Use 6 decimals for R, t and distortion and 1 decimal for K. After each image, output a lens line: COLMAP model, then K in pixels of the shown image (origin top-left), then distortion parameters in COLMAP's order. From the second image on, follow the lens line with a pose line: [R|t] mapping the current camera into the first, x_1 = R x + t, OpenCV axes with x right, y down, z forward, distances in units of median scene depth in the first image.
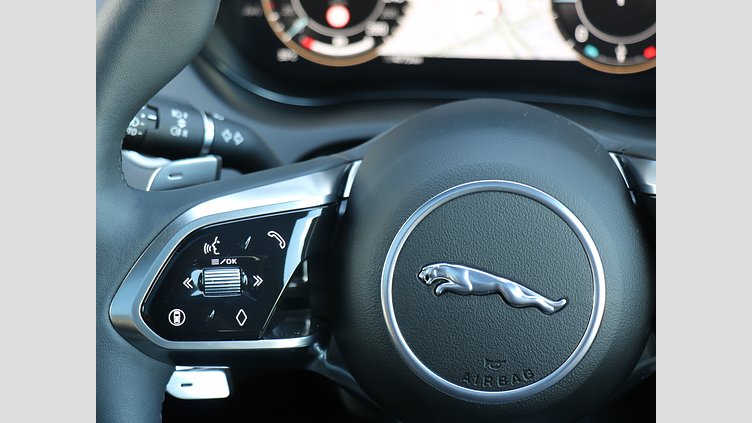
lens RADIAL K [[2083.9, 0, 380.2], [0, 2083.9, 219.2], [0, 0, 1]] dist [0.152182, 0.000000]
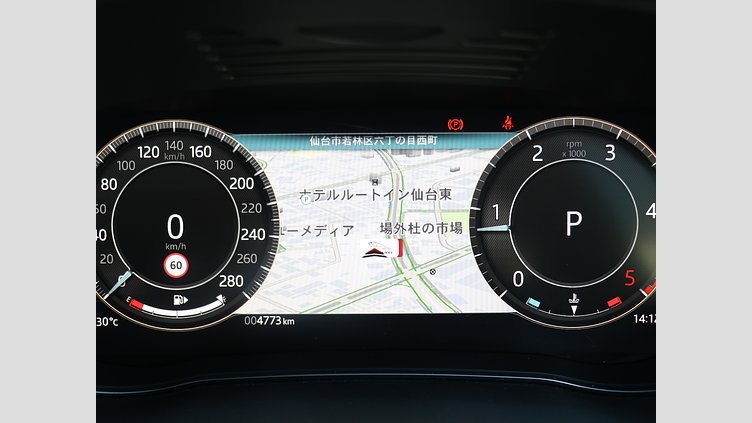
lens RADIAL K [[1514.6, 0, 372.3], [0, 1514.6, 213.4], [0, 0, 1]] dist [0.000132, 0.000000]
pose [[0.998886, -0.033740, 0.032987, 0.030282], [0.037834, 0.990445, -0.132616, -0.043731], [-0.028198, 0.133716, 0.990618, 0.484789]]
